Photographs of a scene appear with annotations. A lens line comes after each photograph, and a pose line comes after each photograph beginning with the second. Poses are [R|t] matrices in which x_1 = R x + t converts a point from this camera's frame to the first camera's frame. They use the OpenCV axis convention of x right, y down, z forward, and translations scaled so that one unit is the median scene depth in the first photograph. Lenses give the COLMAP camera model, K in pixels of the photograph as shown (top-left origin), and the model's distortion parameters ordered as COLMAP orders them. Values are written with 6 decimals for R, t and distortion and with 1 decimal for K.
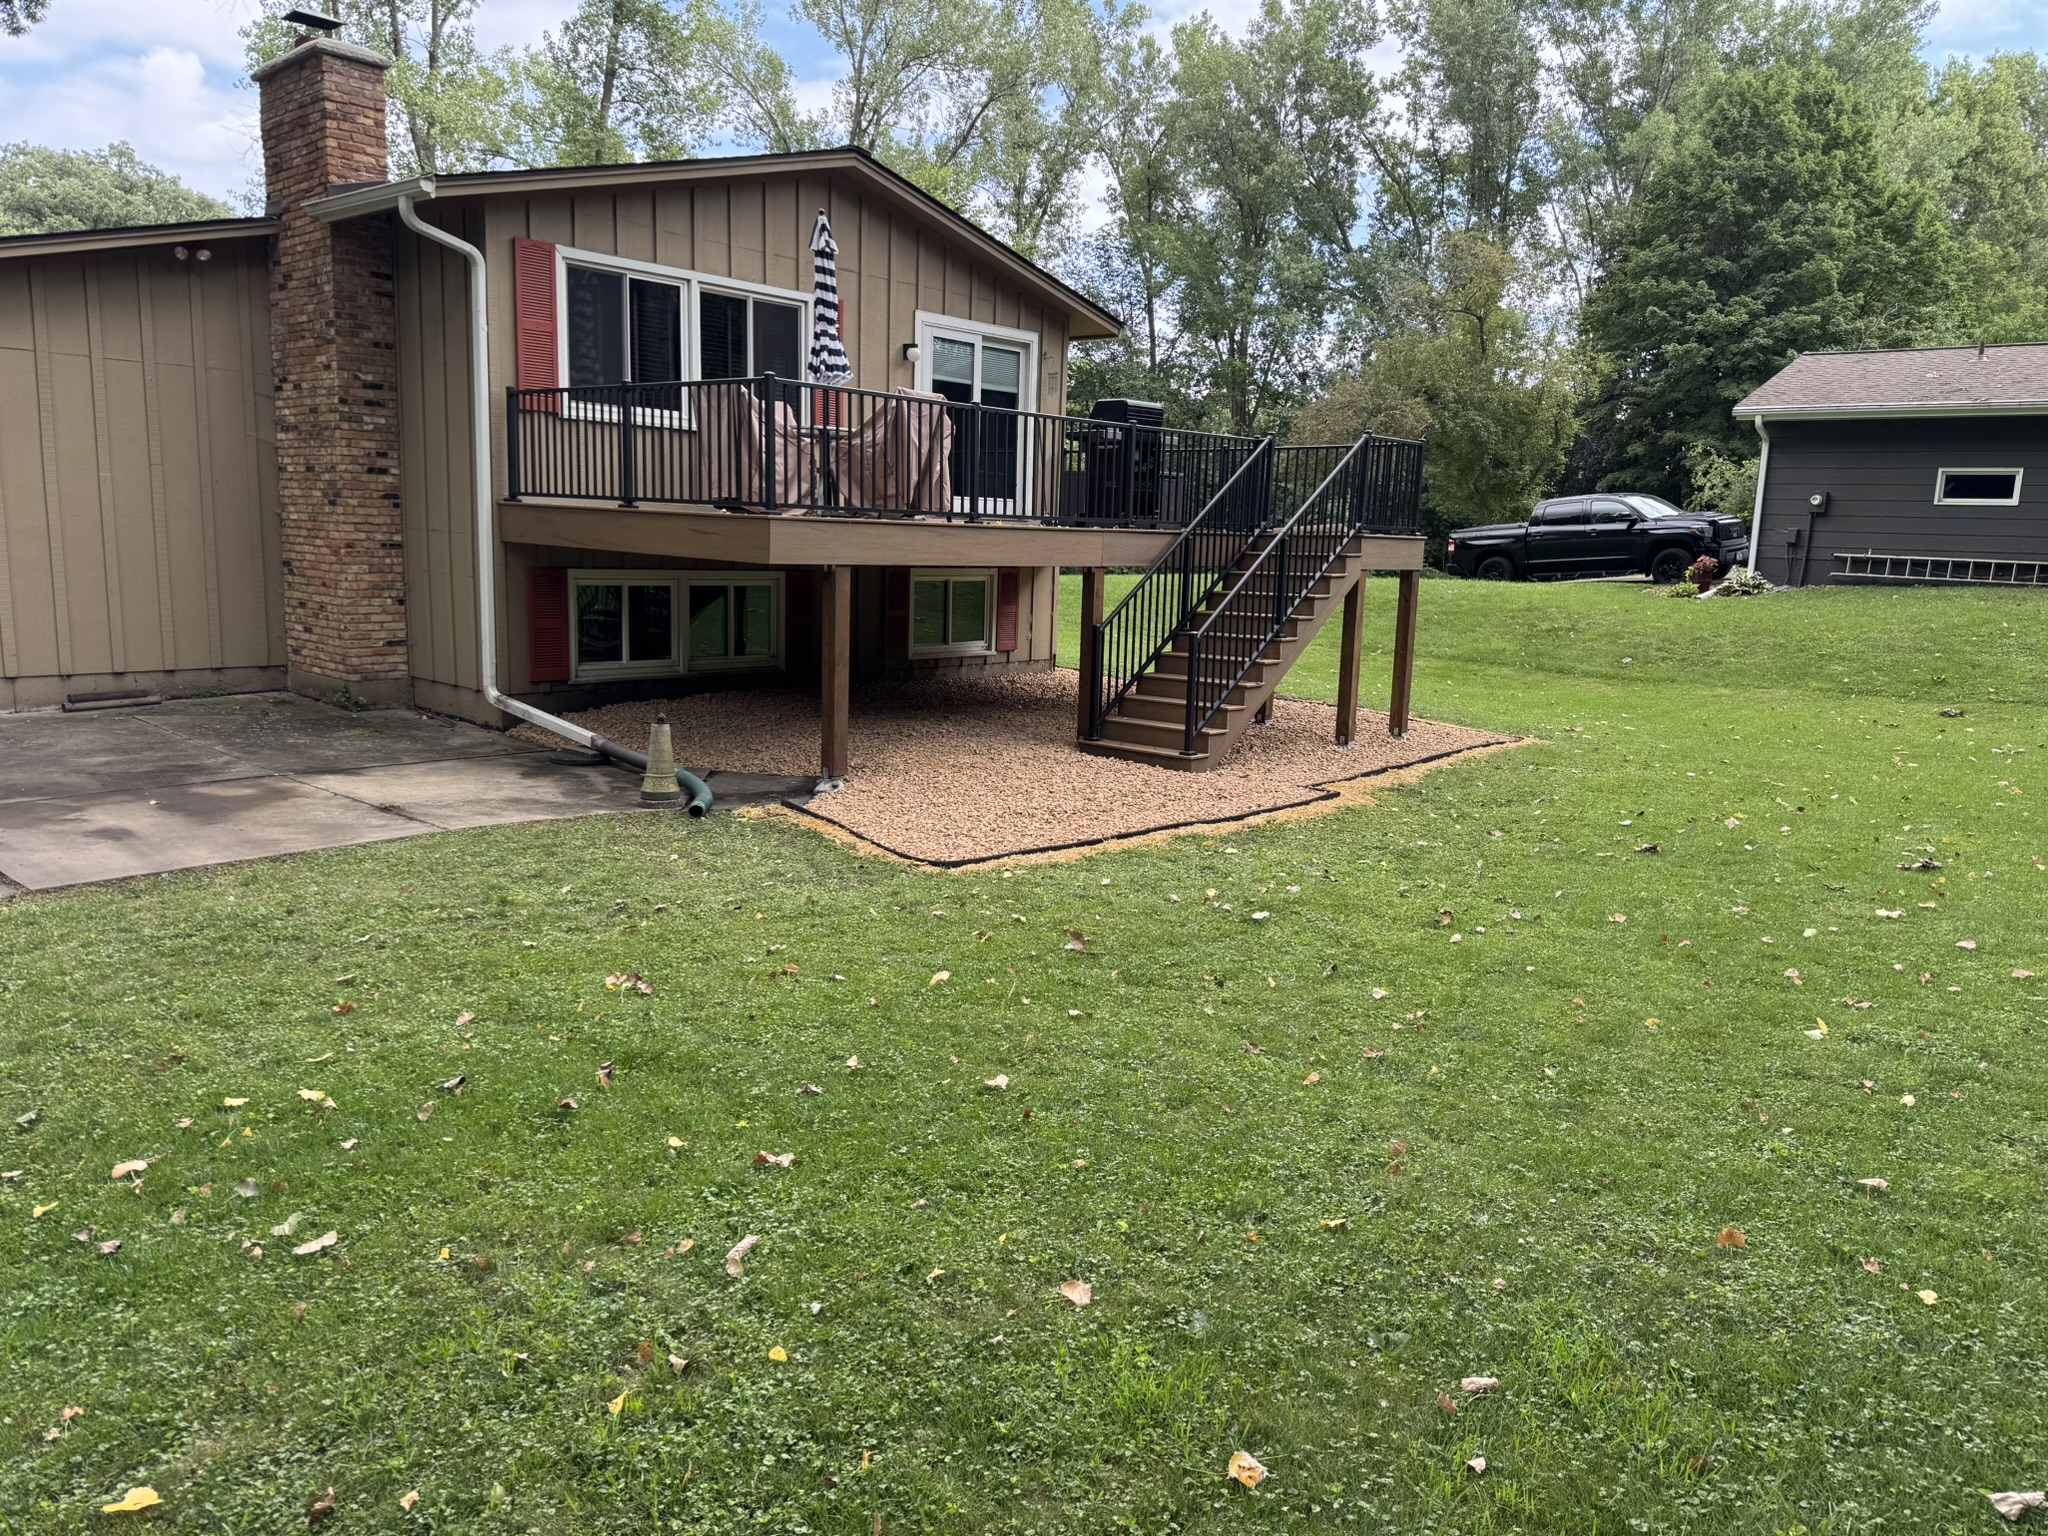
lens RADIAL K [[1489.6, 0, 1038.6], [0, 1489.6, 779.1], [0, 0, 1]] dist [0.041104, -0.025465]
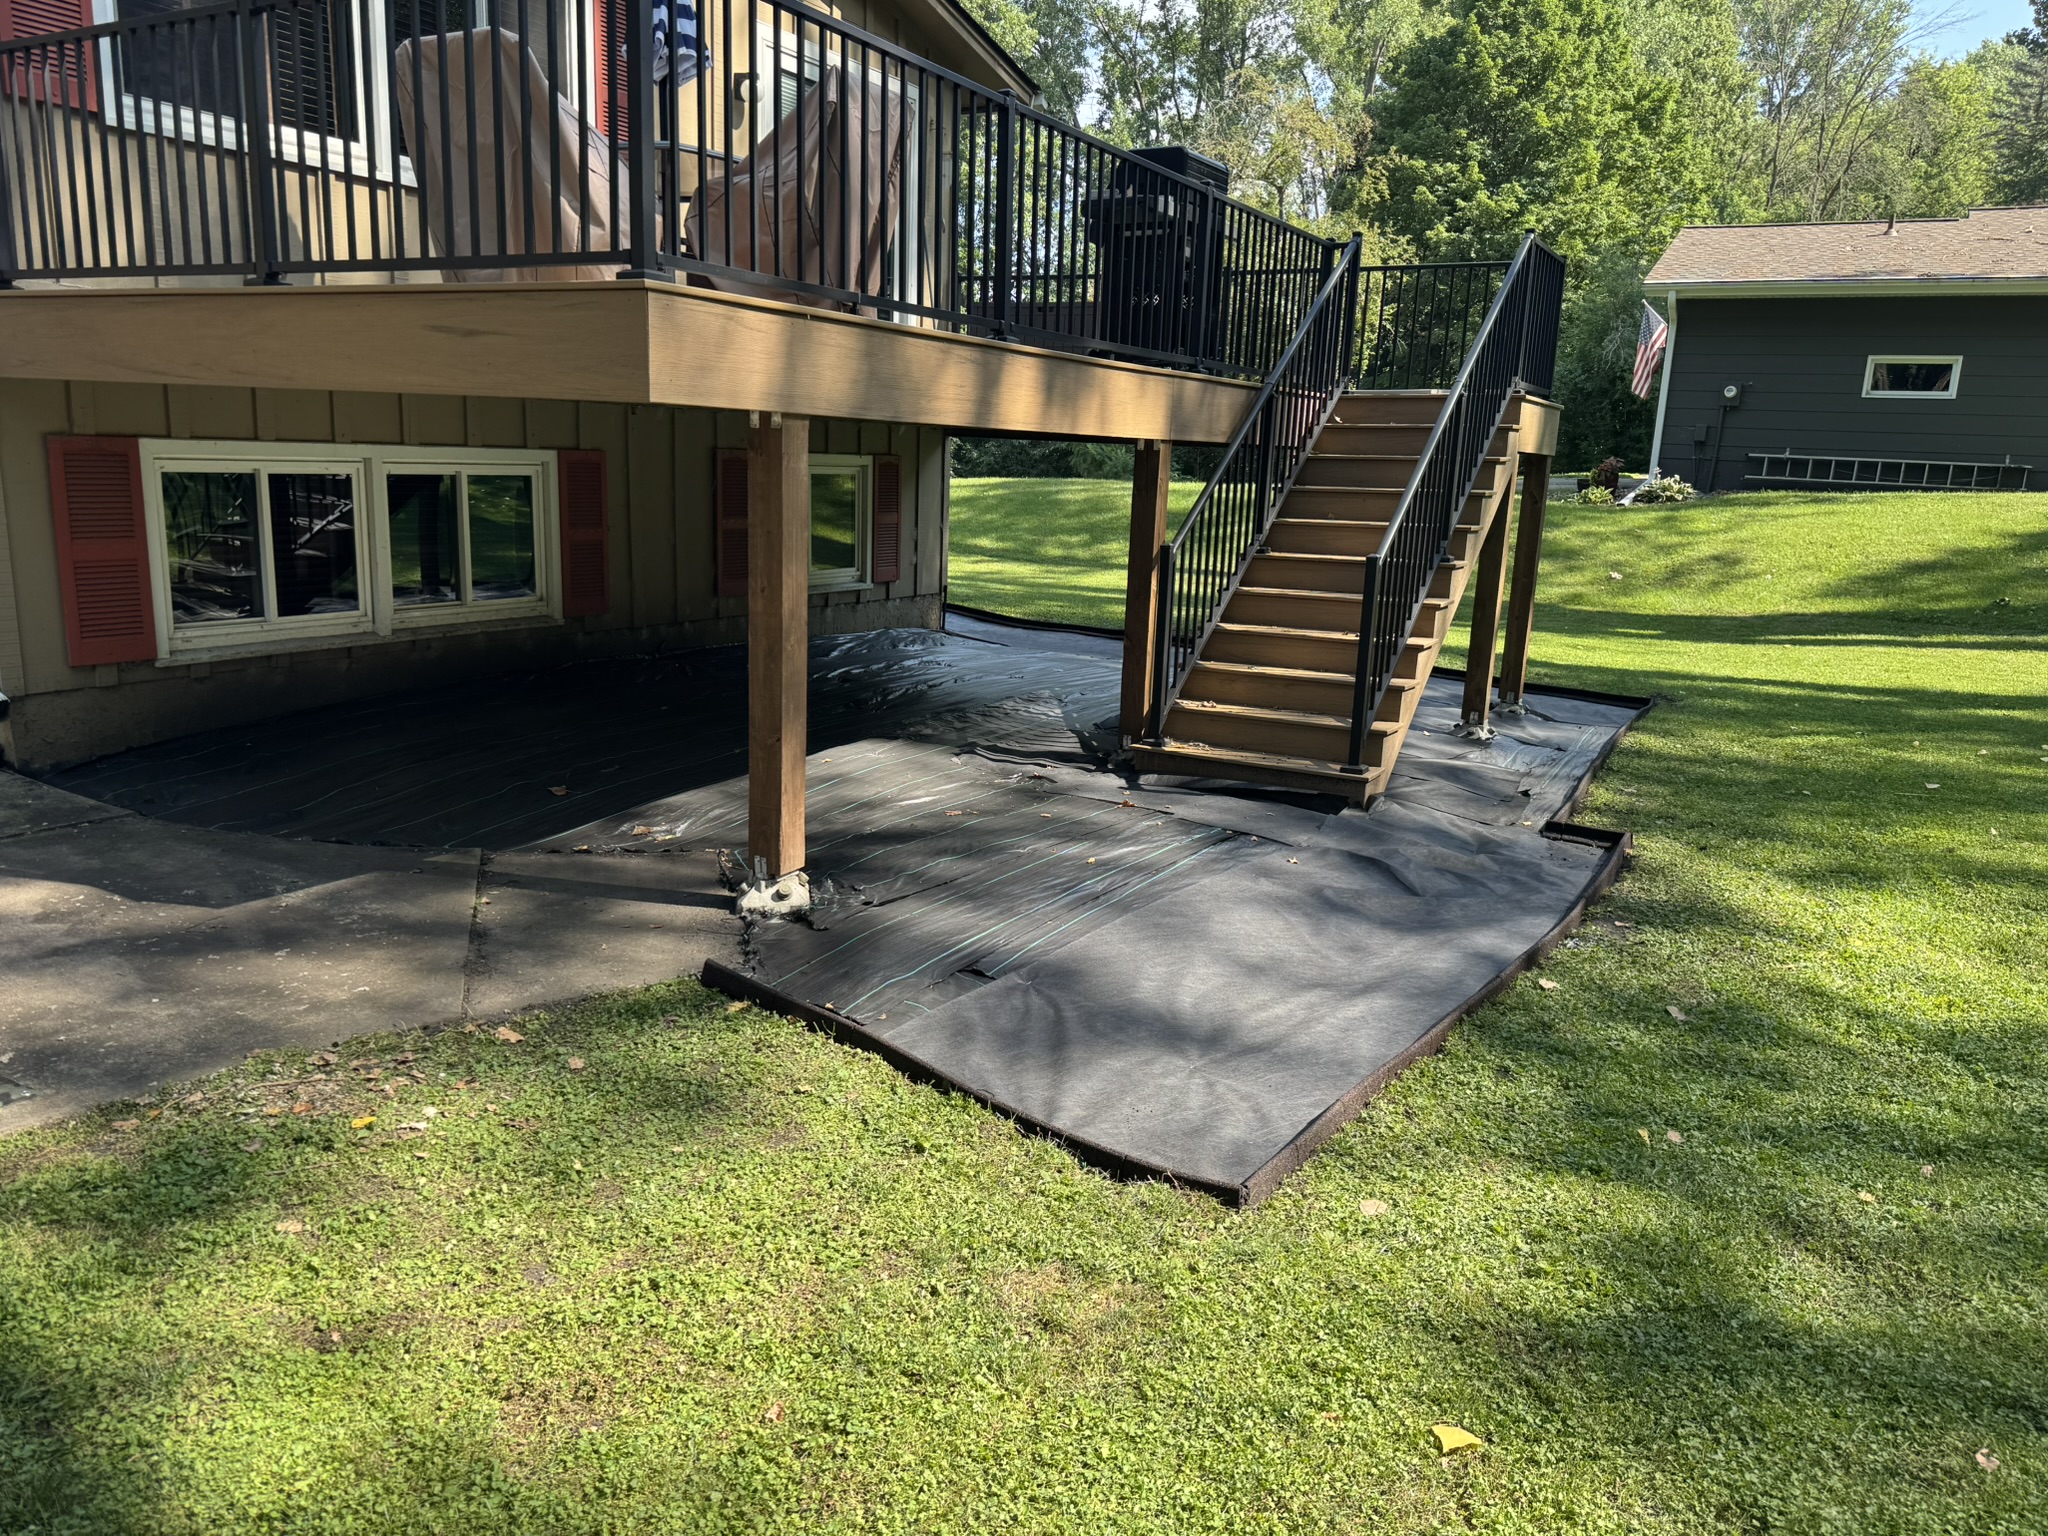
lens RADIAL K [[1489.6, 0, 1021.7], [0, 1489.6, 777.1], [0, 0, 1]] dist [0.041104, -0.025465]
pose [[0.978677, -0.038701, 0.201727, -0.100131], [0.027938, 0.998044, 0.055933, -0.035478], [-0.203496, -0.049105, 0.977843, 0.336637]]
